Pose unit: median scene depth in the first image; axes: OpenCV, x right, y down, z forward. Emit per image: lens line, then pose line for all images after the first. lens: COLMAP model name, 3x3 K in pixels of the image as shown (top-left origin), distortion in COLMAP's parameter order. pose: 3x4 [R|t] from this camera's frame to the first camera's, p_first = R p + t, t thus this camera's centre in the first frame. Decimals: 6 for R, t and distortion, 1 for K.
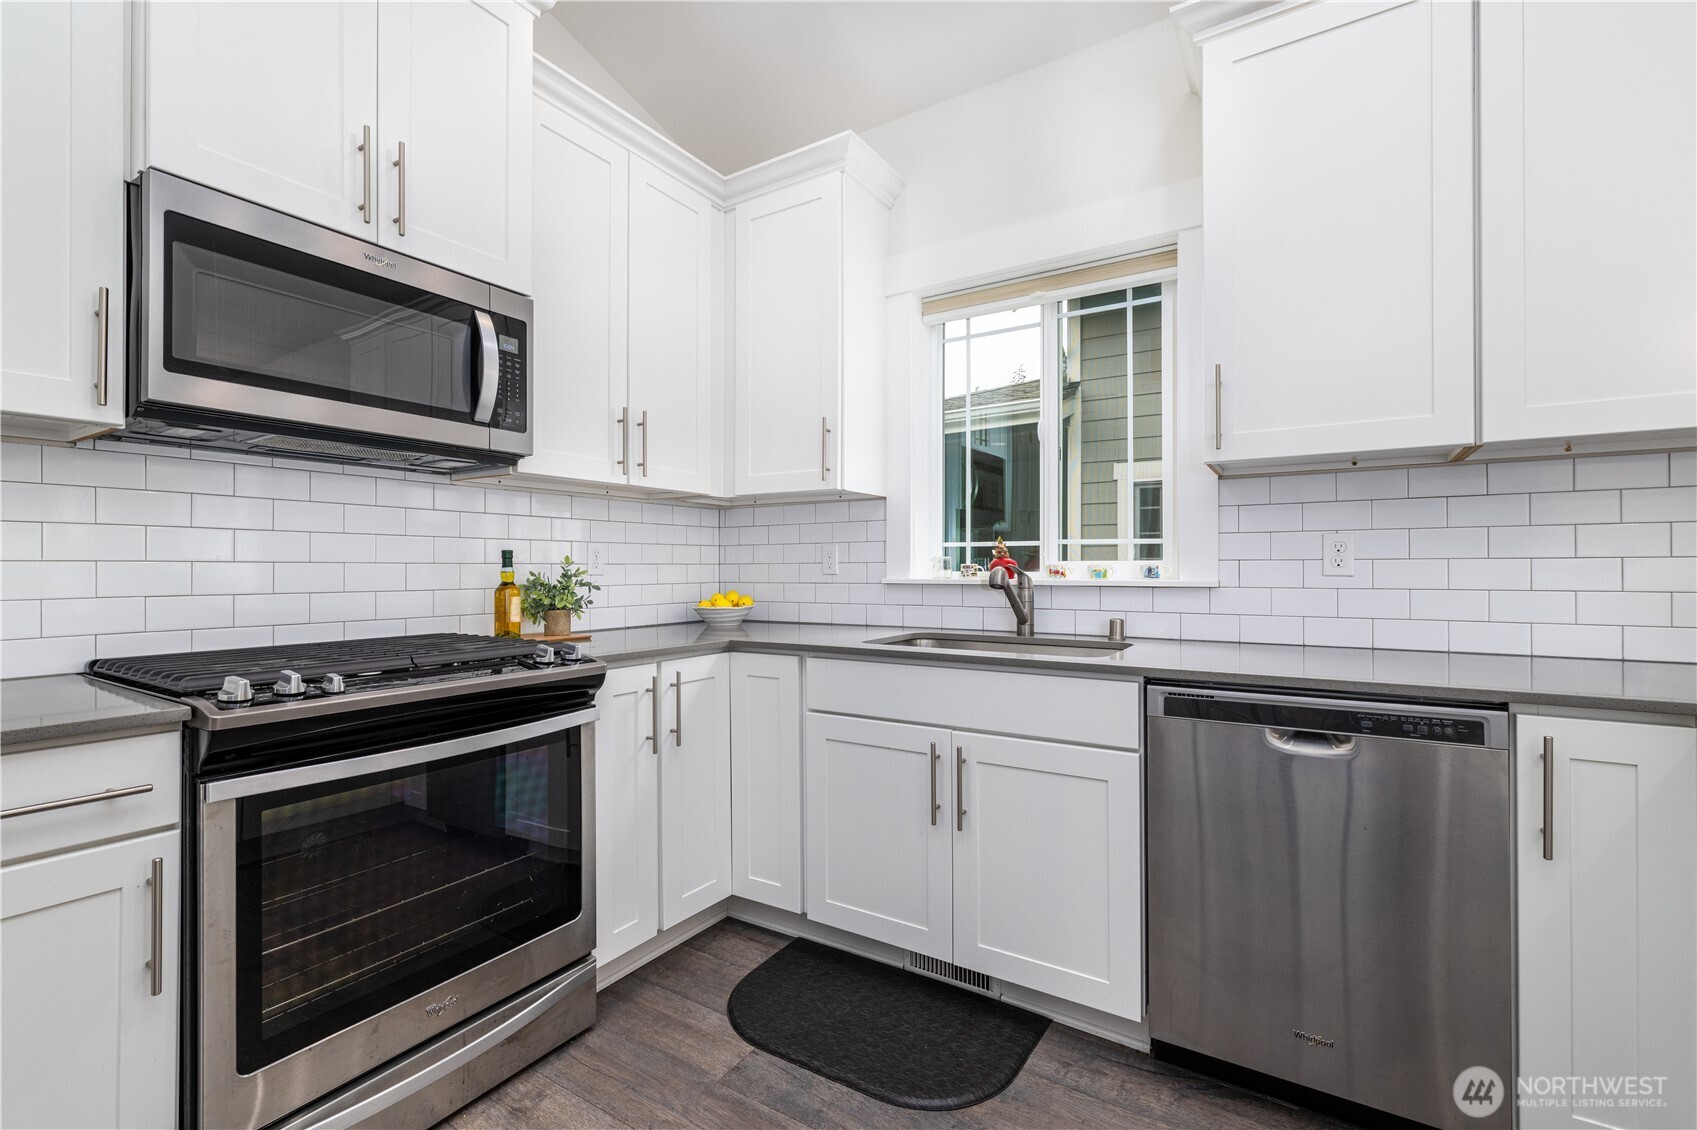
lens RADIAL K [[739.7, 0, 848.5], [0, 739.7, 565.0], [0, 0, 1]] dist [0.007762, -0.000049]
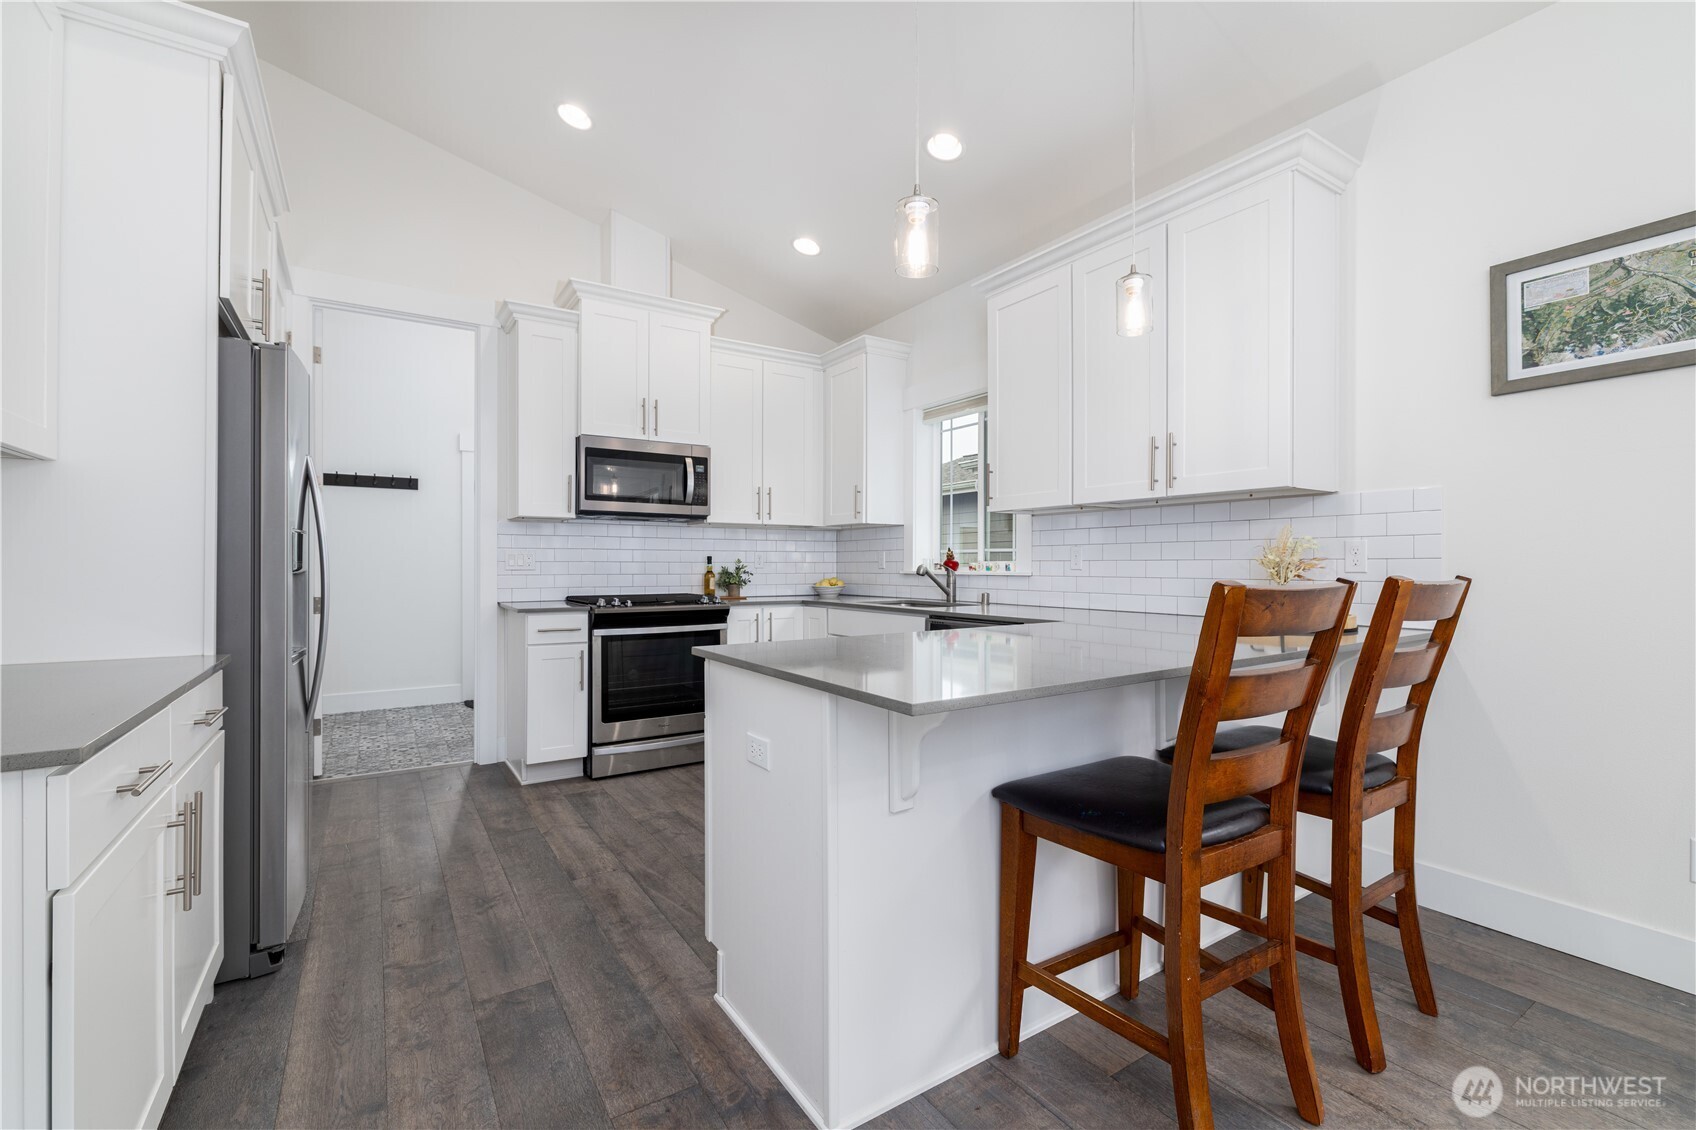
lens RADIAL K [[739.2, 0, 848.0], [0, 739.2, 565.0], [0, 0, 1]] dist [0.007762, -0.000049]
pose [[0.913451, 0.002136, -0.406943, 0.786374], [-0.000313, 0.999990, 0.004546, -0.004229], [0.406948, -0.004025, 0.913442, -0.805270]]
